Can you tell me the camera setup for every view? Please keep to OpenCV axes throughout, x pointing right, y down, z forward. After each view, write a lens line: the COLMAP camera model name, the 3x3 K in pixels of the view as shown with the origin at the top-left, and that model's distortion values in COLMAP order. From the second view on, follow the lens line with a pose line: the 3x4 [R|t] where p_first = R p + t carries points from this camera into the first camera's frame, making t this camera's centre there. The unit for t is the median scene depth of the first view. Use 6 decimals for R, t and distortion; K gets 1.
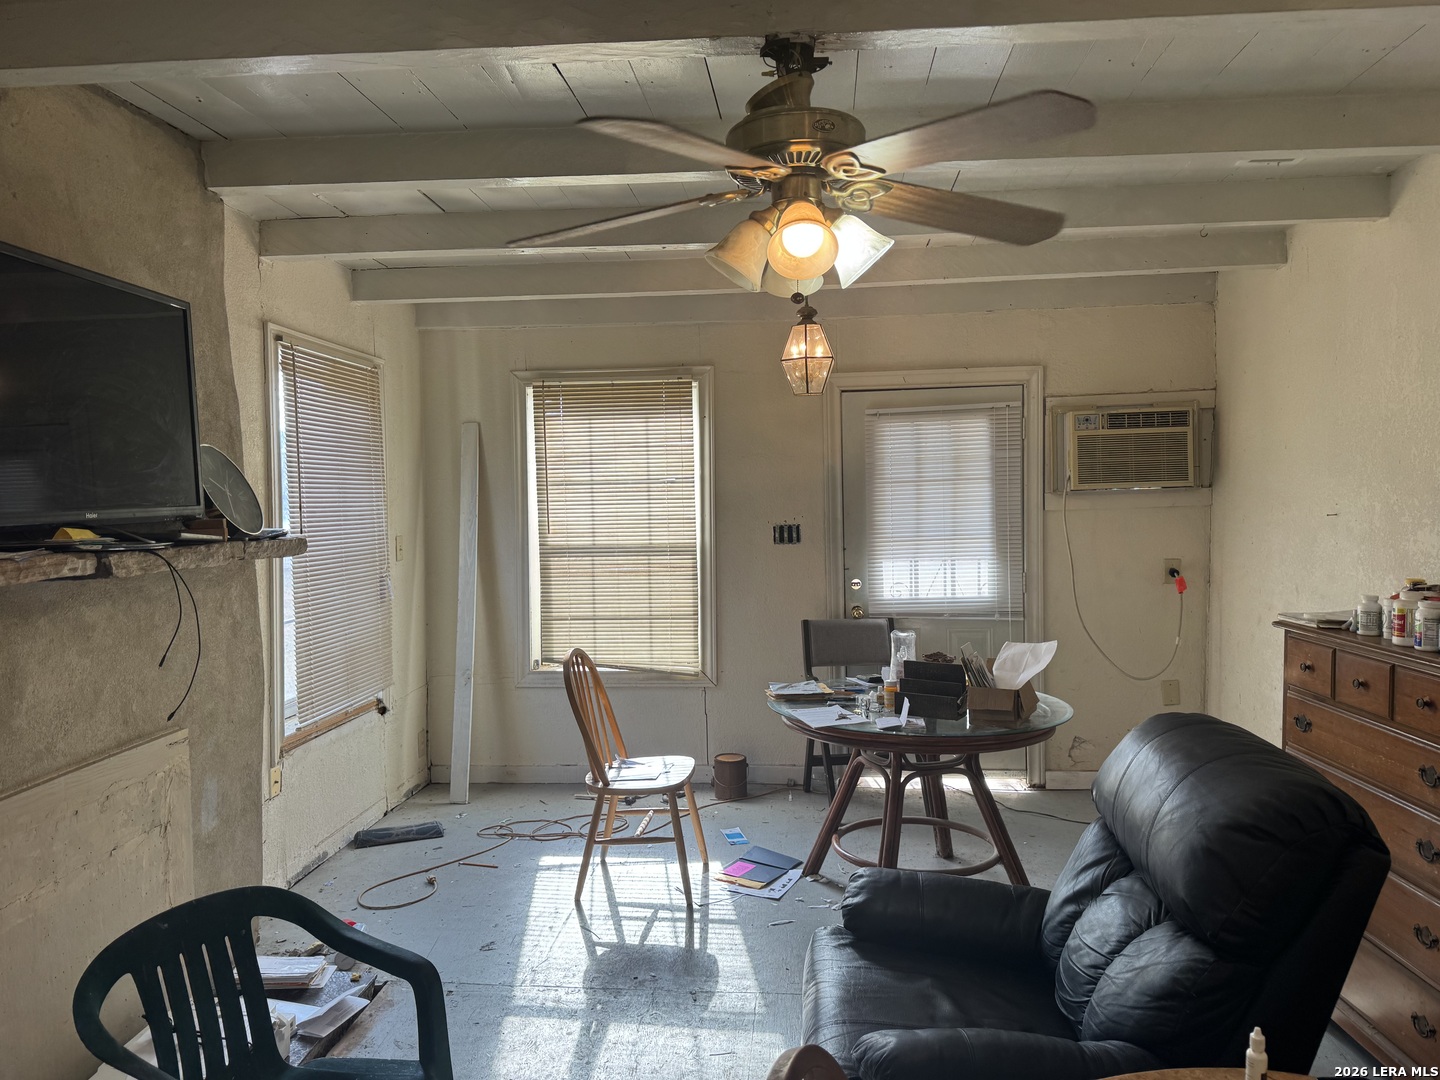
lens RADIAL K [[1022.8, 0, 712.8], [0, 1022.8, 527.5], [0, 0, 1]] dist [0.026919, -0.038668]
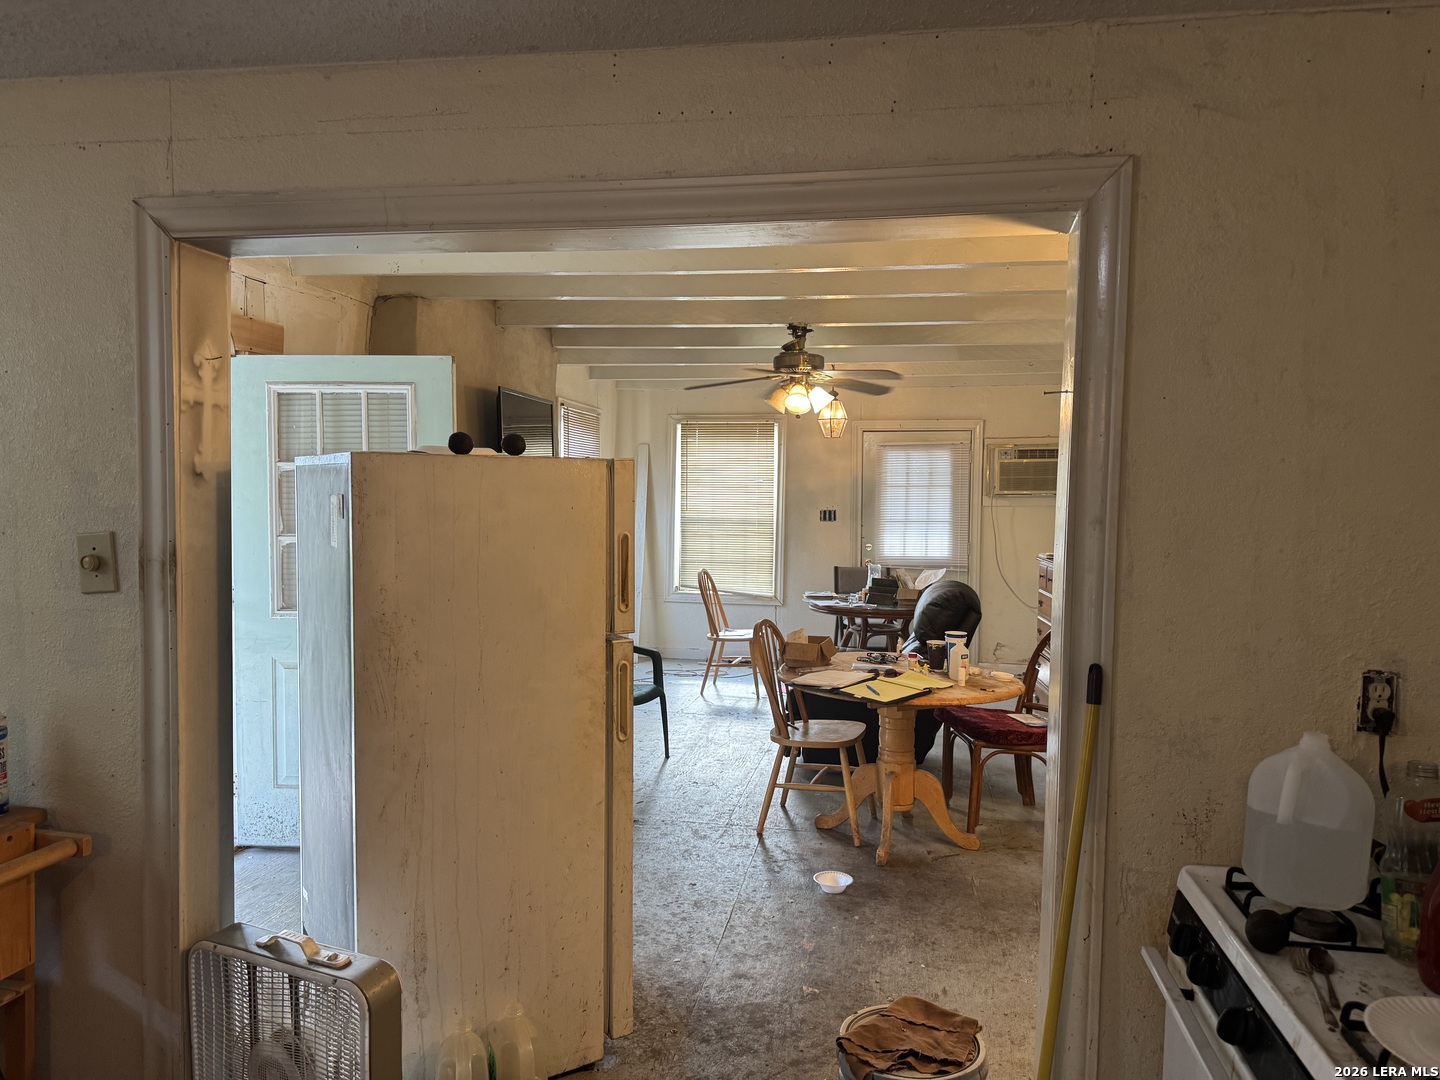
lens RADIAL K [[996.3, 0, 719.2], [0, 996.3, 536.6], [0, 0, 1]] dist [0.029761, -0.040008]
pose [[0.994623, 0.035404, -0.097321, 0.068974], [-0.034342, 0.999331, 0.012559, 0.033176], [0.097701, -0.009149, 0.995174, -0.799933]]
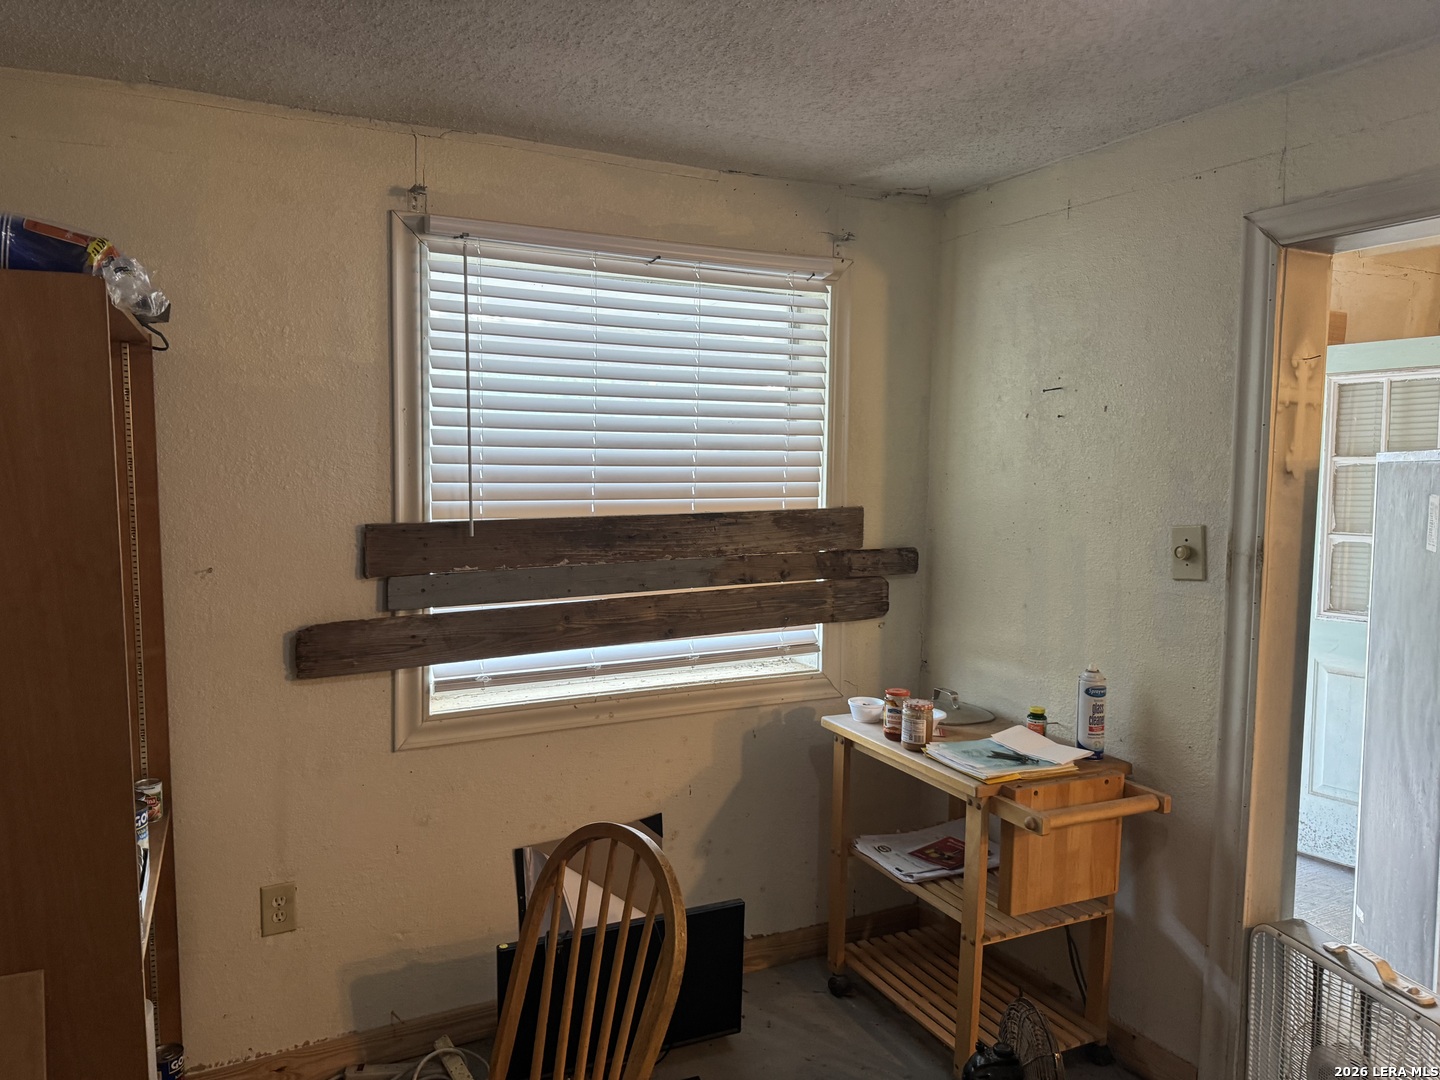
lens RADIAL K [[996.3, 0, 719.2], [0, 996.3, 536.6], [0, 0, 1]] dist [0.029761, -0.040008]
pose [[0.524601, 0.081537, -0.847434, 0.044739], [-0.052405, 0.996608, 0.063448, 0.032578], [0.849734, 0.011125, 0.527095, -0.842248]]
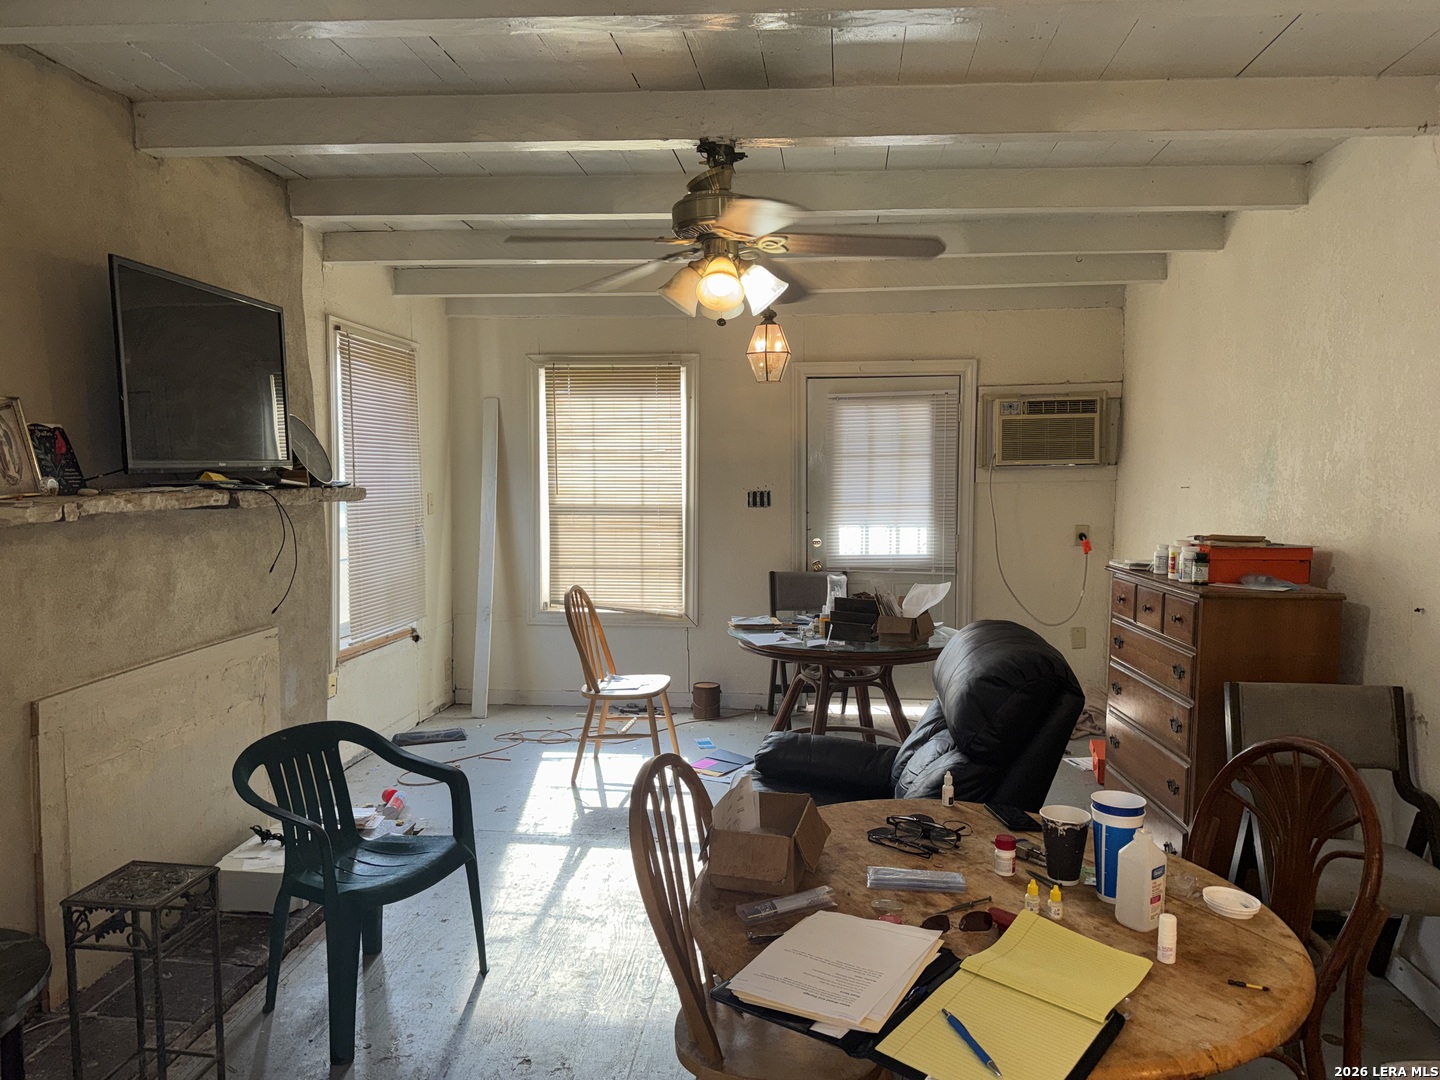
lens RADIAL K [[1009.9, 0, 723.9], [0, 1009.9, 541.3], [0, 0, 1]] dist [0.057533, -0.065685]
pose [[0.999795, 0.019777, -0.004263, 0.047688], [-0.019596, 0.999050, 0.038921, 0.013622], [0.005028, -0.038829, 0.999233, -0.208567]]
